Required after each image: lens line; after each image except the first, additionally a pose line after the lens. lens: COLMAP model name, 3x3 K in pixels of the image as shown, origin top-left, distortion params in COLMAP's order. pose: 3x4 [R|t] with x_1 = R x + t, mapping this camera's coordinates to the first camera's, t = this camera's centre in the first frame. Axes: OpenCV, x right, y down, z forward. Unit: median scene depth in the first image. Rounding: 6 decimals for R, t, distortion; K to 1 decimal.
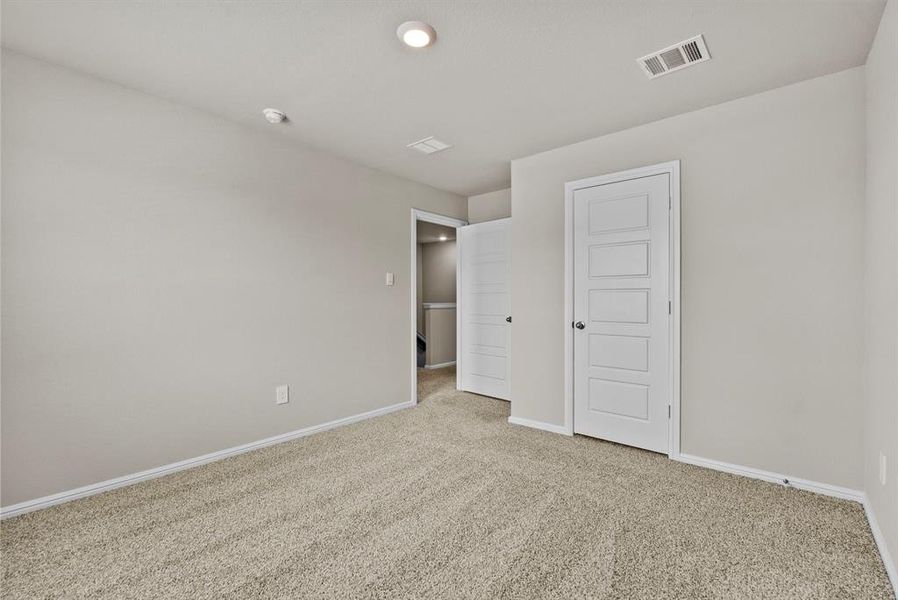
lens RADIAL K [[395.2, 0, 452.8], [0, 395.2, 301.1], [0, 0, 1]] dist [-0.001905, -0.000286]
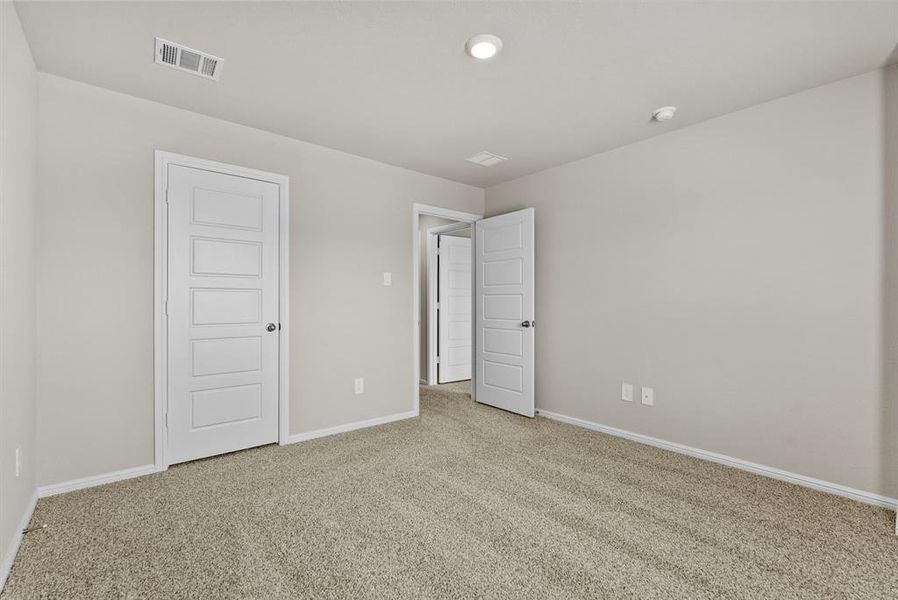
lens RADIAL K [[395.2, 0, 452.8], [0, 395.2, 301.1], [0, 0, 1]] dist [-0.001905, -0.000286]
pose [[0.160406, -0.000791, 0.987051, -0.448393], [0.000097, 1.000000, 0.000786, -0.001824], [-0.987051, -0.000031, 0.160406, 0.341768]]
